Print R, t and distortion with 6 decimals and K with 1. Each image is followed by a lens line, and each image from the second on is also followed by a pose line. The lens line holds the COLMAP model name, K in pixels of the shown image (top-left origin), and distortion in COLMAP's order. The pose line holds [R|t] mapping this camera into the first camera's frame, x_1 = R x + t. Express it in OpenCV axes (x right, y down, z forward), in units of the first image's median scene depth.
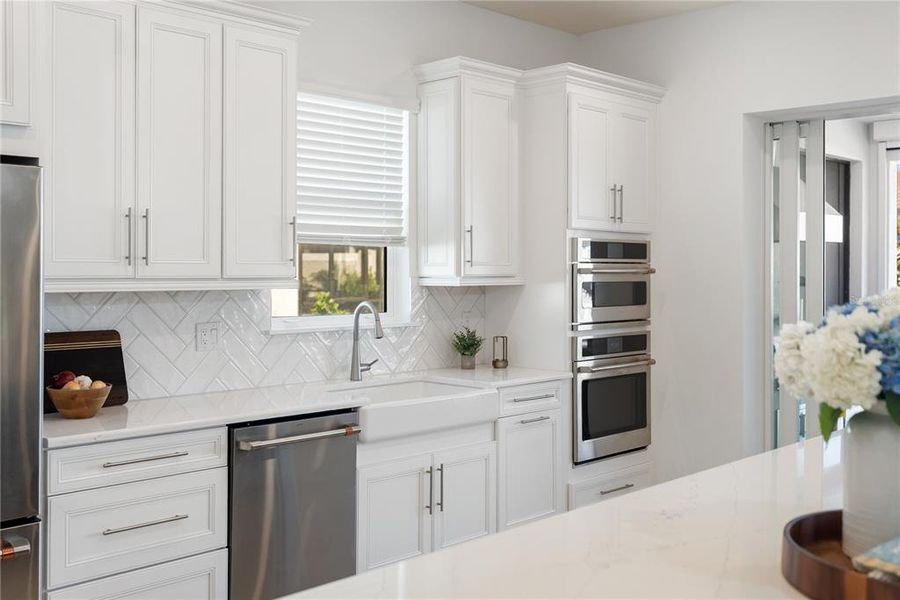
lens RADIAL K [[931.5, 0, 450.0], [0, 931.5, 273.9], [0, 0, 1]] dist [-0.001214, -0.009401]
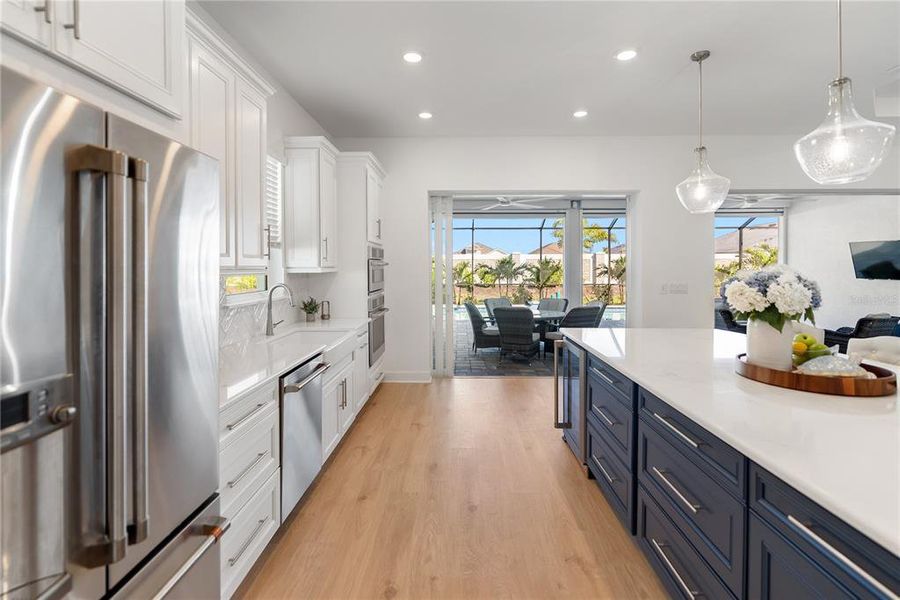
lens RADIAL K [[427.1, 0, 449.6], [0, 427.1, 268.1], [0, 0, 1]] dist [-0.000849, 0.000211]
pose [[0.732130, -0.006198, 0.681137, -0.337461], [0.005392, 0.999980, 0.003304, 0.003422], [-0.681144, 0.001254, 0.732148, 0.267643]]
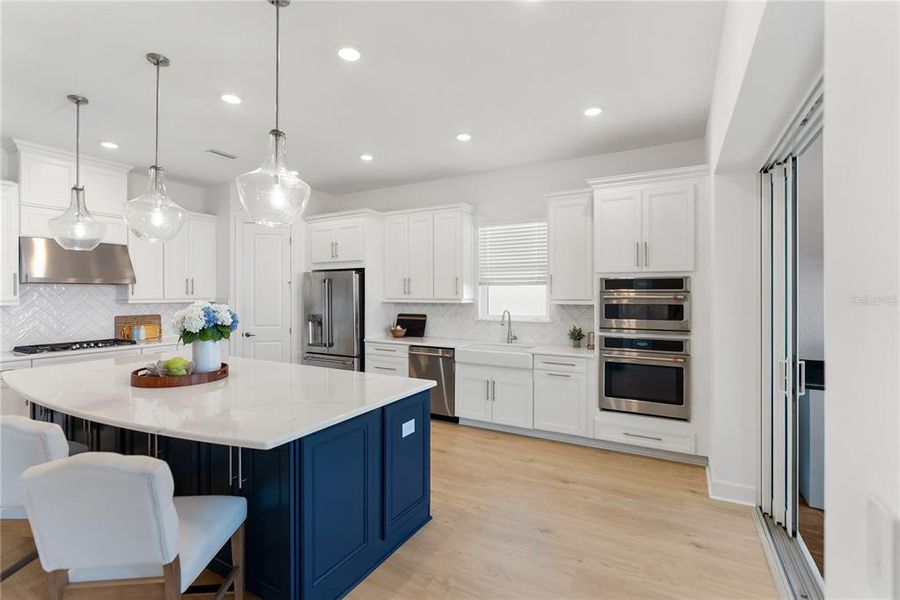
lens RADIAL K [[415.7, 0, 450.4], [0, 415.7, 293.2], [0, 0, 1]] dist [-0.002129, -0.000085]
pose [[0.261535, -0.004022, -0.965186, 0.821035], [-0.002866, 0.999984, -0.004944, -0.005517], [0.965190, 0.004060, 0.261519, 0.539736]]
